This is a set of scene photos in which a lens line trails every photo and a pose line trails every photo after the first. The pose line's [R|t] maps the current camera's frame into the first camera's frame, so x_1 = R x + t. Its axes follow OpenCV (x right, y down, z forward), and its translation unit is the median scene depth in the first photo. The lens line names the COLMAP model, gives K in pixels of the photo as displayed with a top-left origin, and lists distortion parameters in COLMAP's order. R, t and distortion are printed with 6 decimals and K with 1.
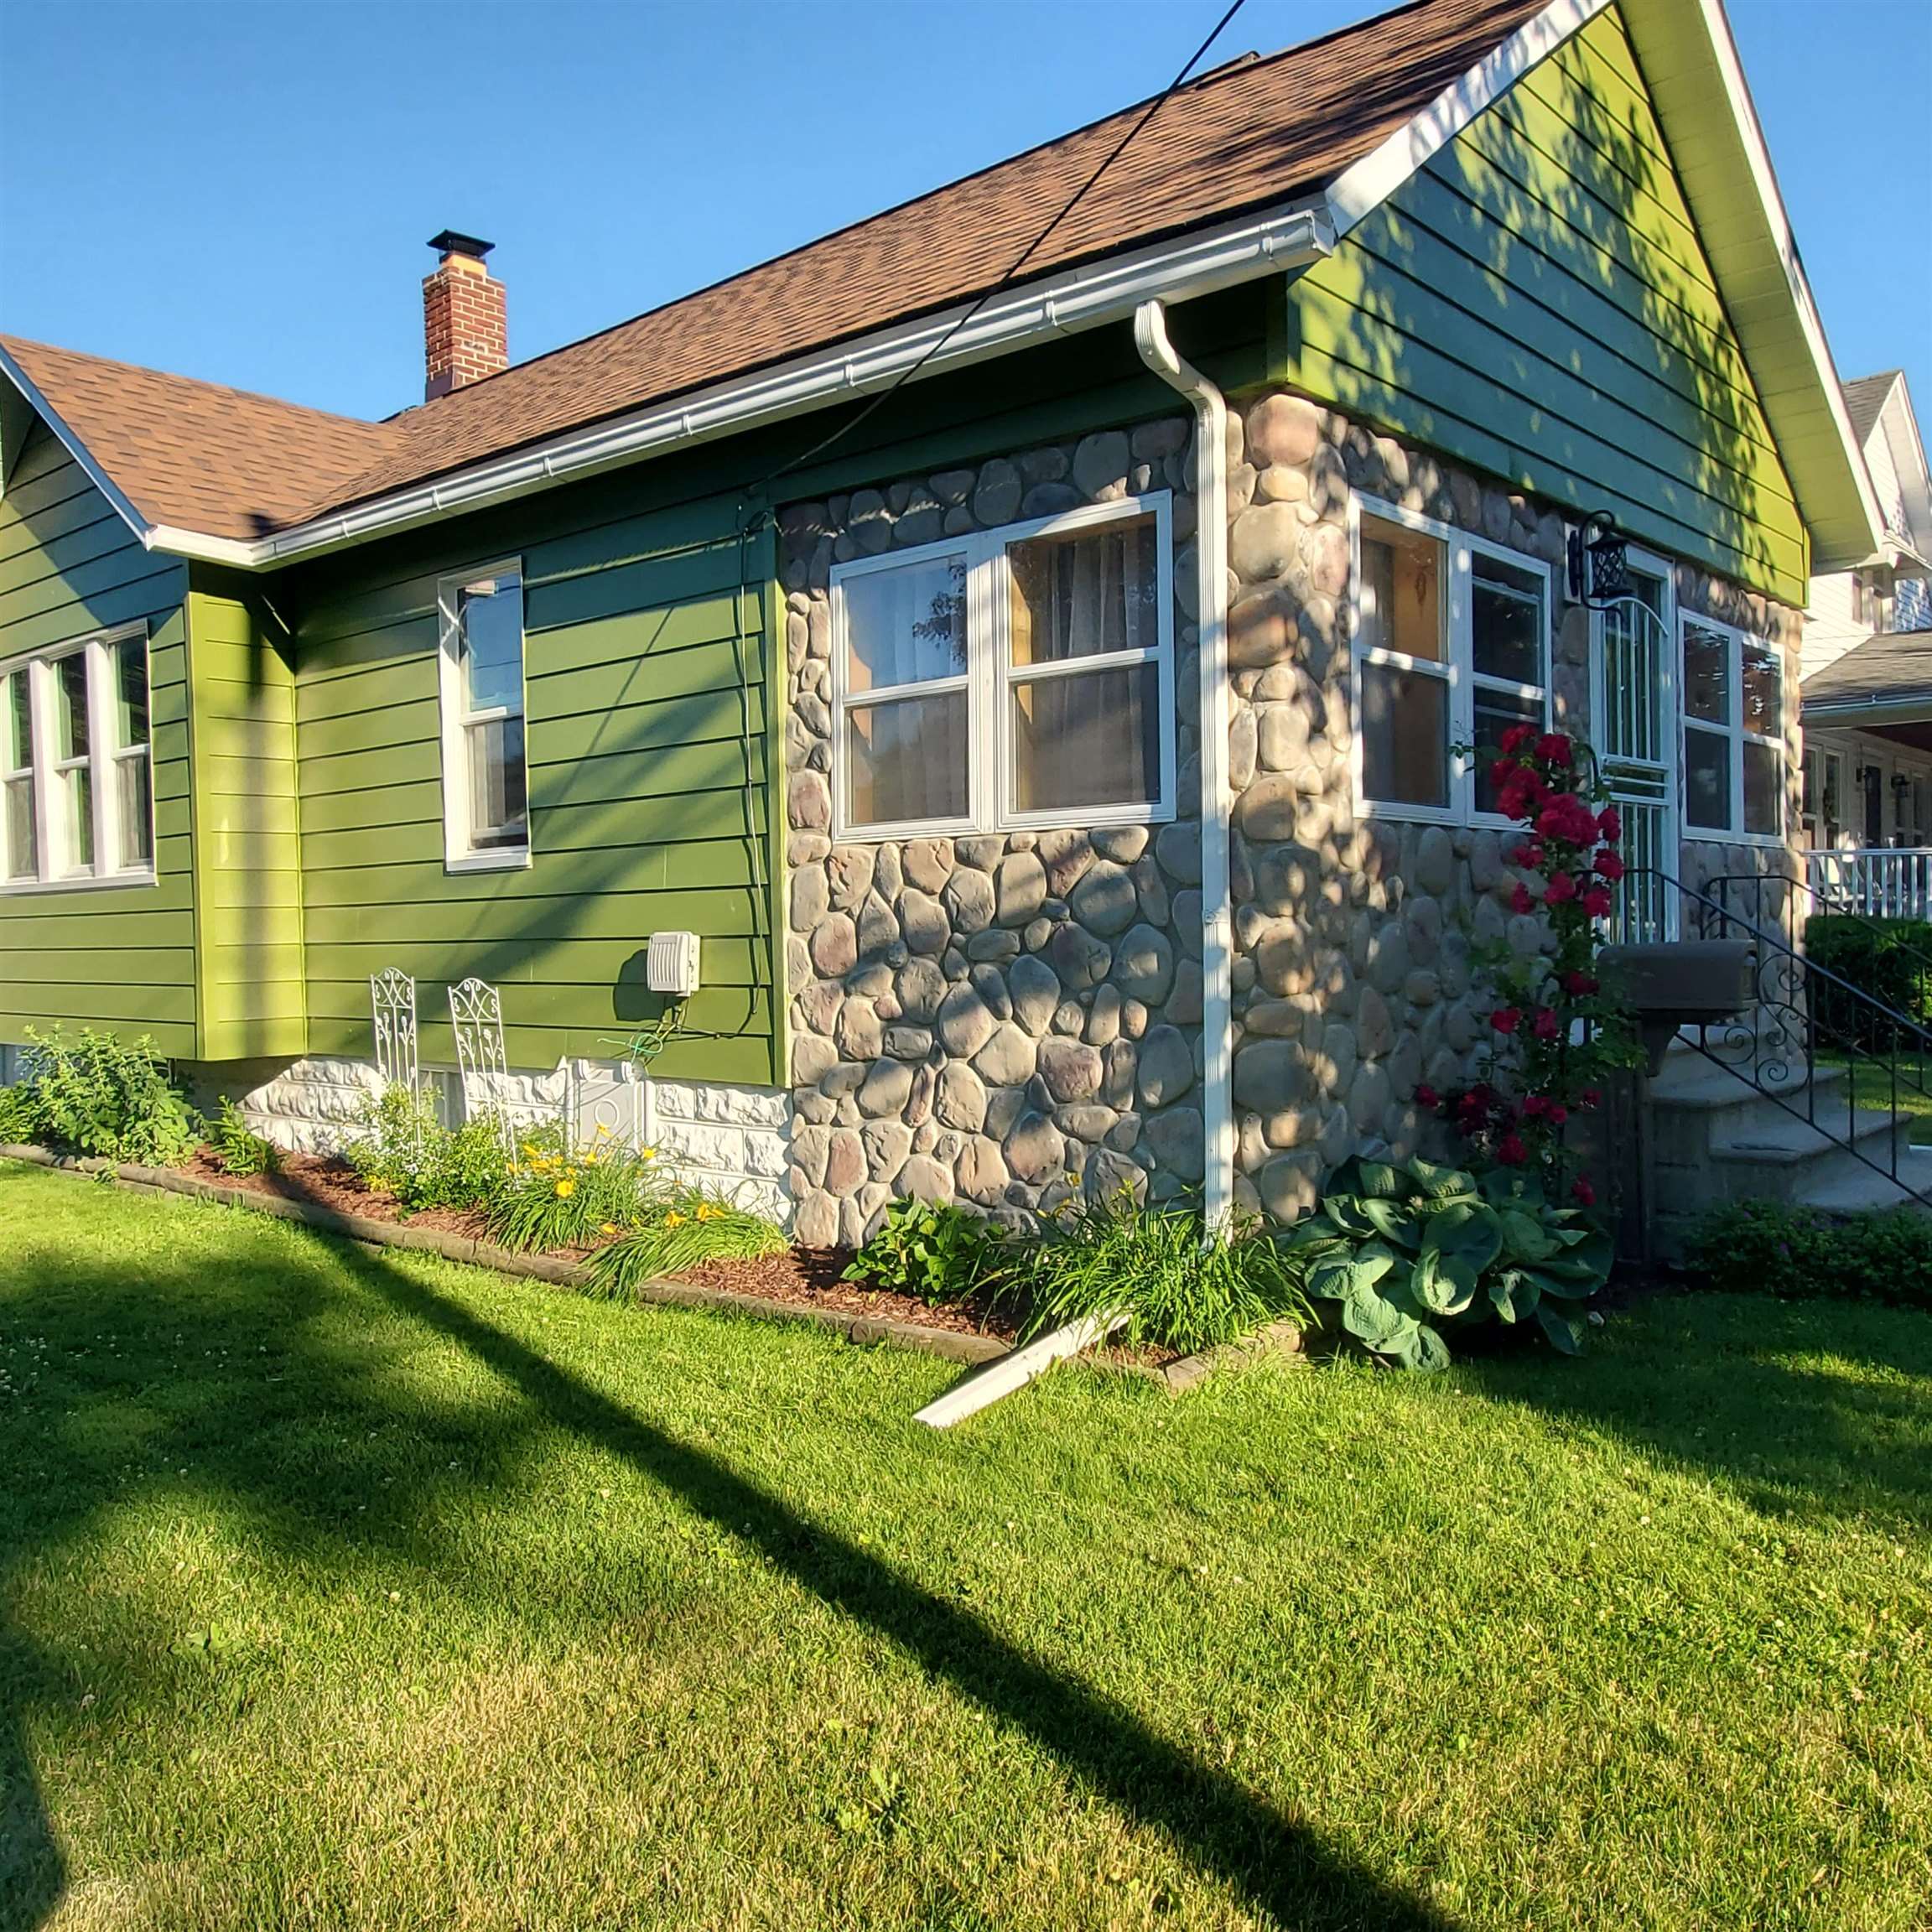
lens RADIAL K [[1633.7, 0, 940.7], [0, 1633.7, 966.7], [0, 0, 1]] dist [-0.001527, 0.014949]
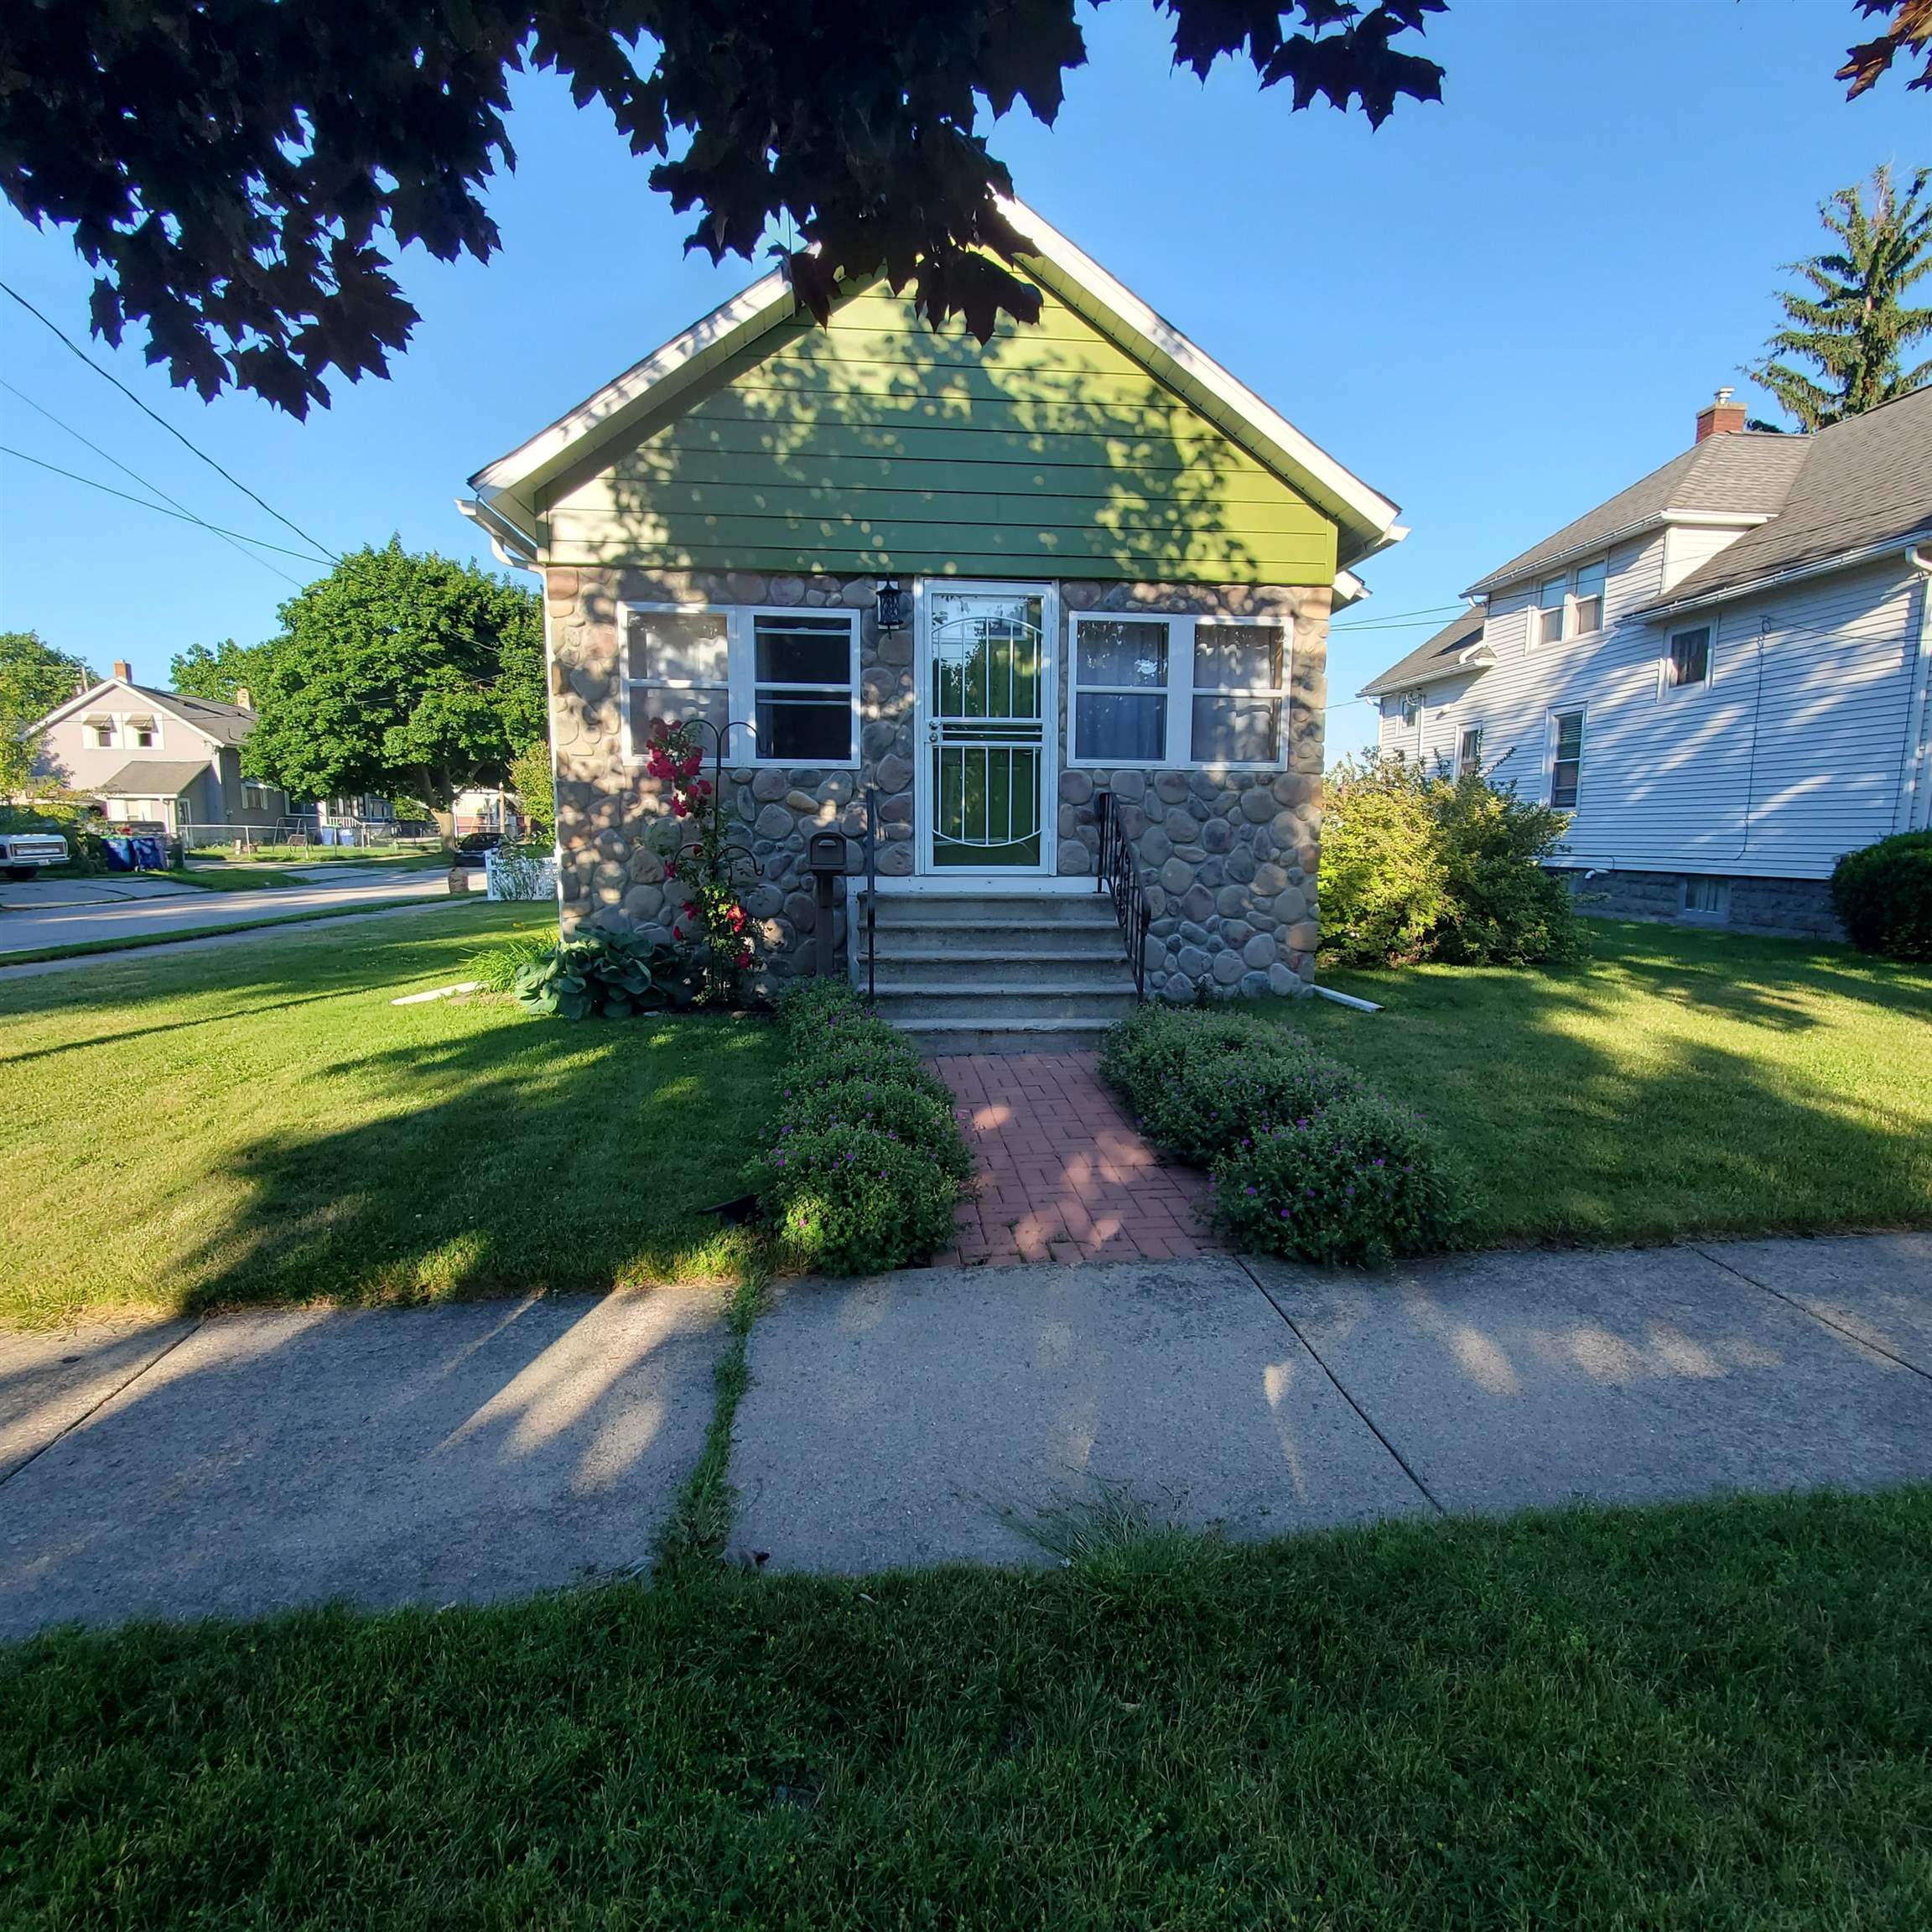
lens RADIAL K [[1012.5, 0, 1000.5], [0, 1012.5, 980.5], [0, 0, 1]] dist [0.003818, 0.001136]
pose [[0.752094, 0.113538, -0.649203, 1.152997], [-0.030190, 0.989950, 0.138156, -0.010131], [0.658364, -0.084307, 0.747963, 0.251377]]
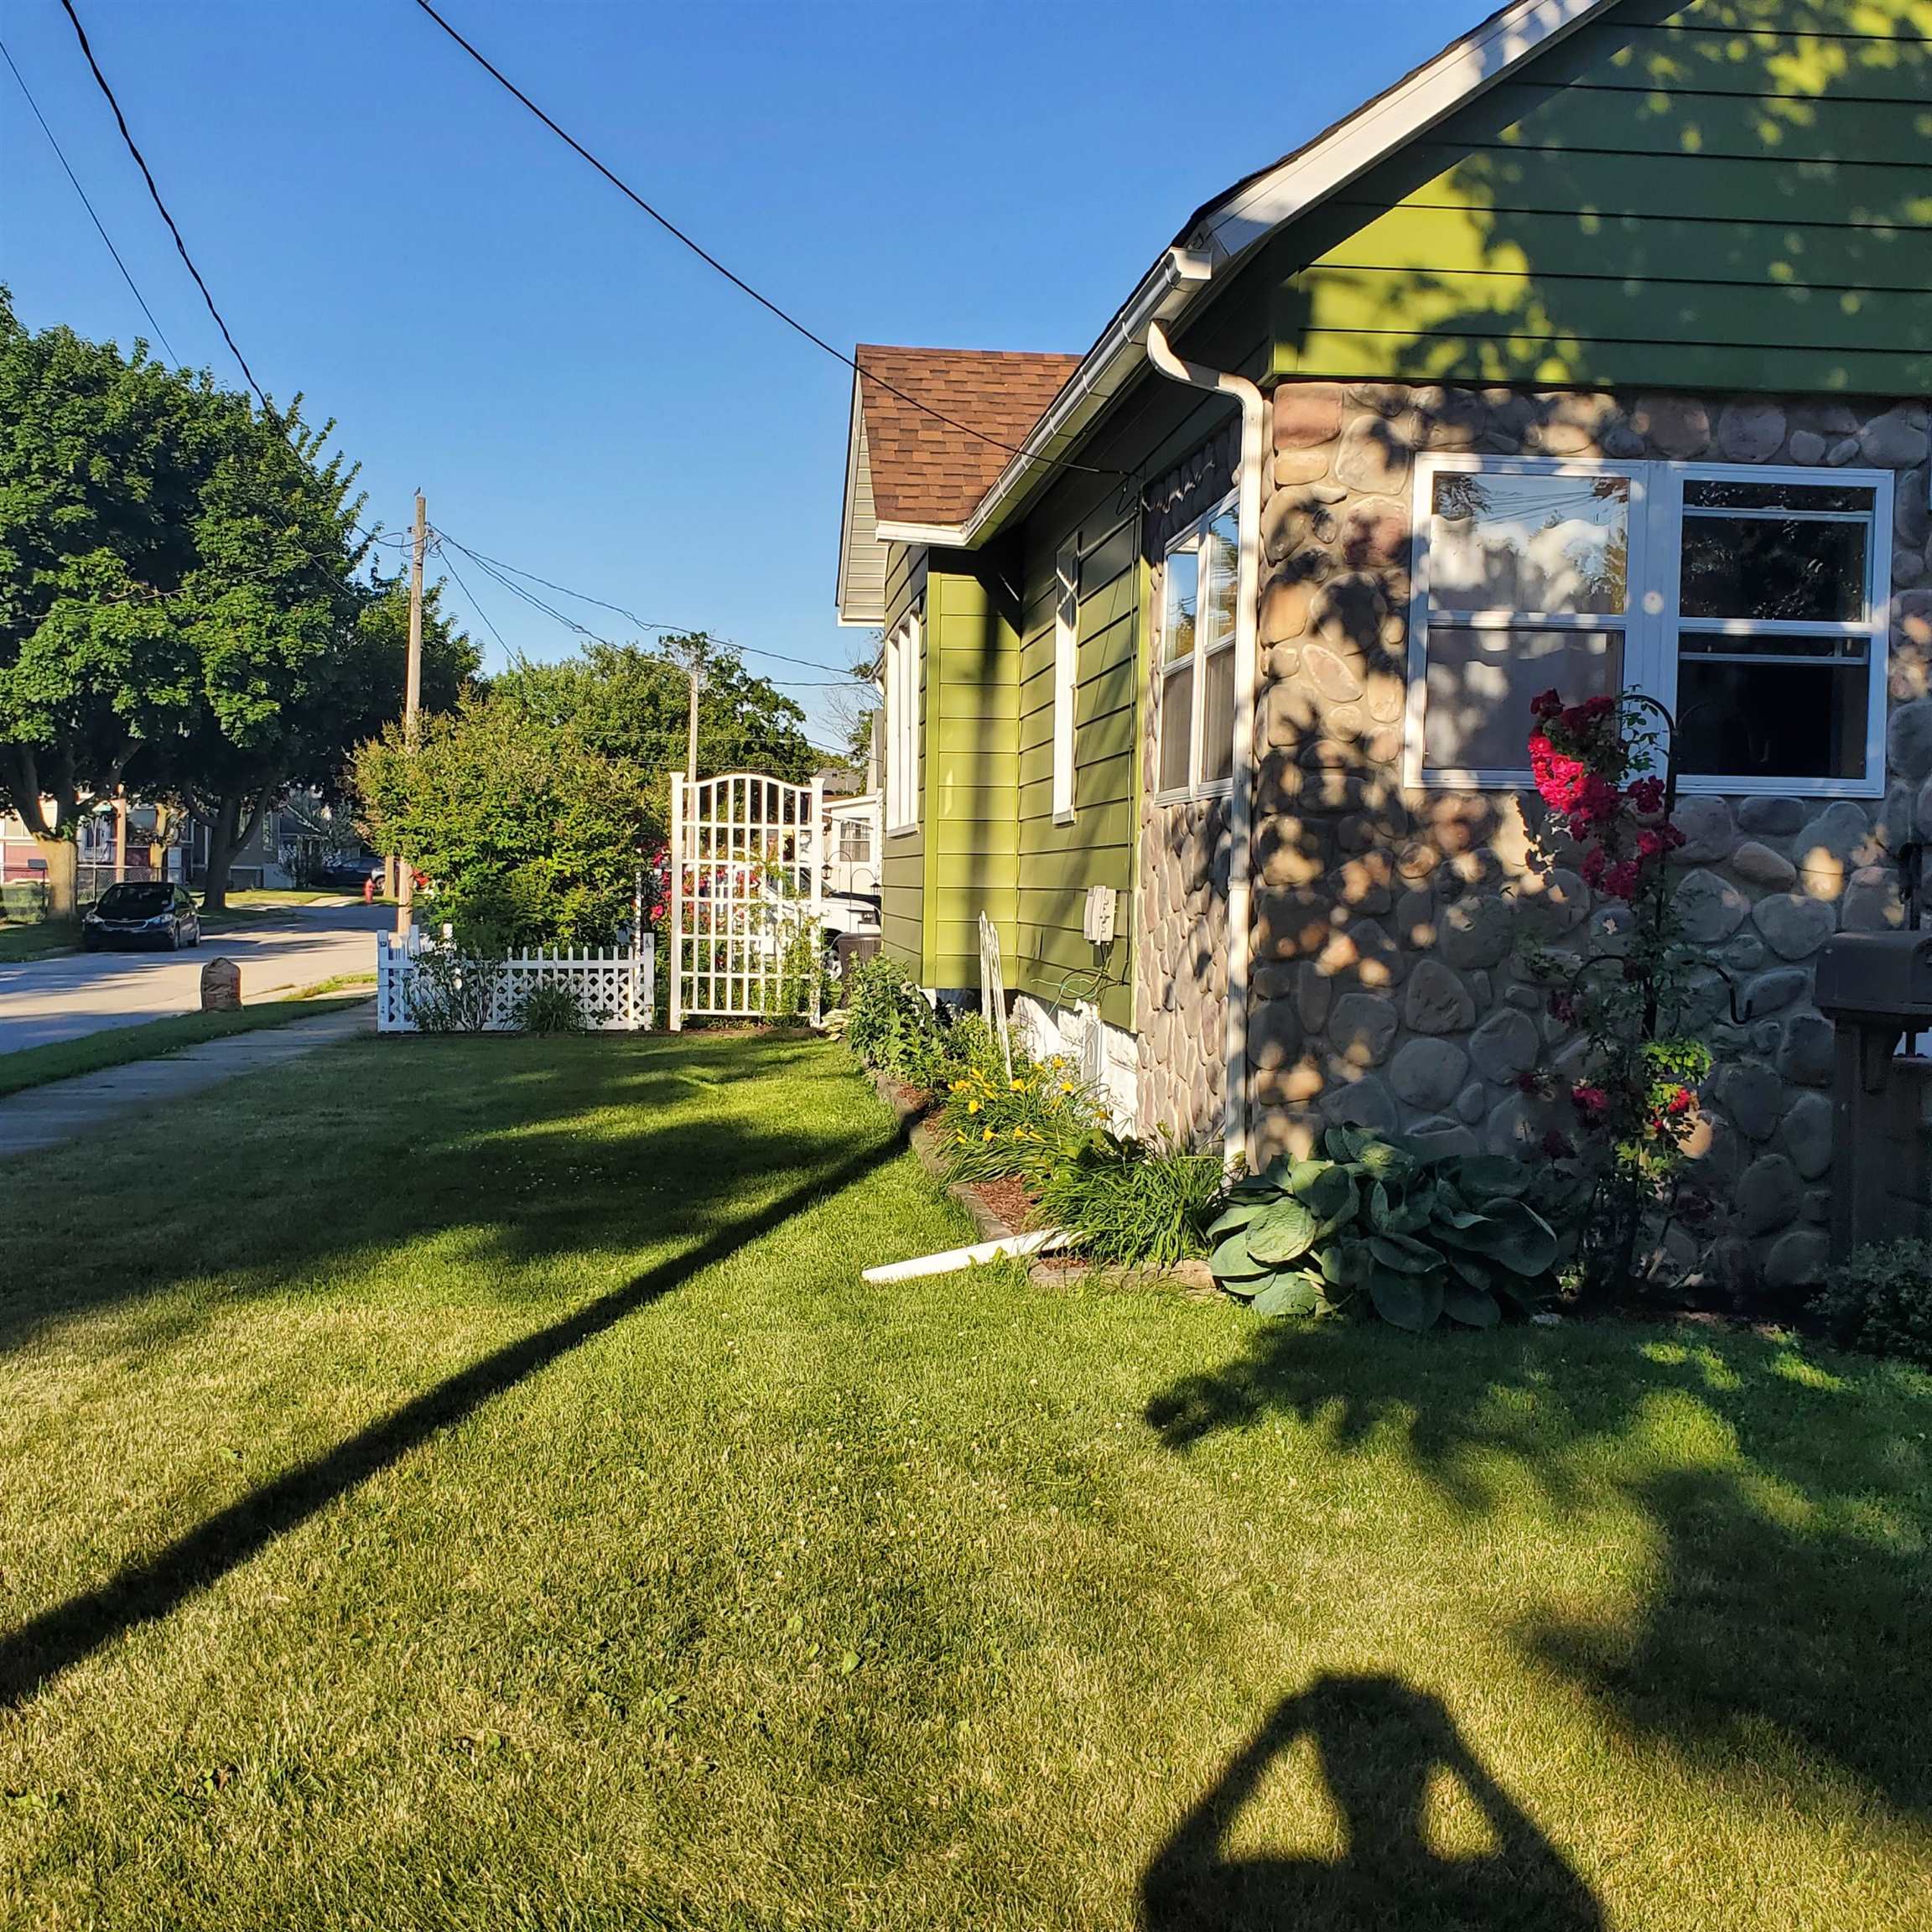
lens RADIAL K [[2070.8, 0, 878.6], [0, 2070.8, 995.7], [0, 0, 1]] dist [-0.011677, 0.046978]
pose [[0.745983, 0.063622, -0.662919, 0.662982], [-0.041422, 0.997932, 0.049161, -0.010181], [0.664676, -0.009214, 0.747075, -0.118466]]
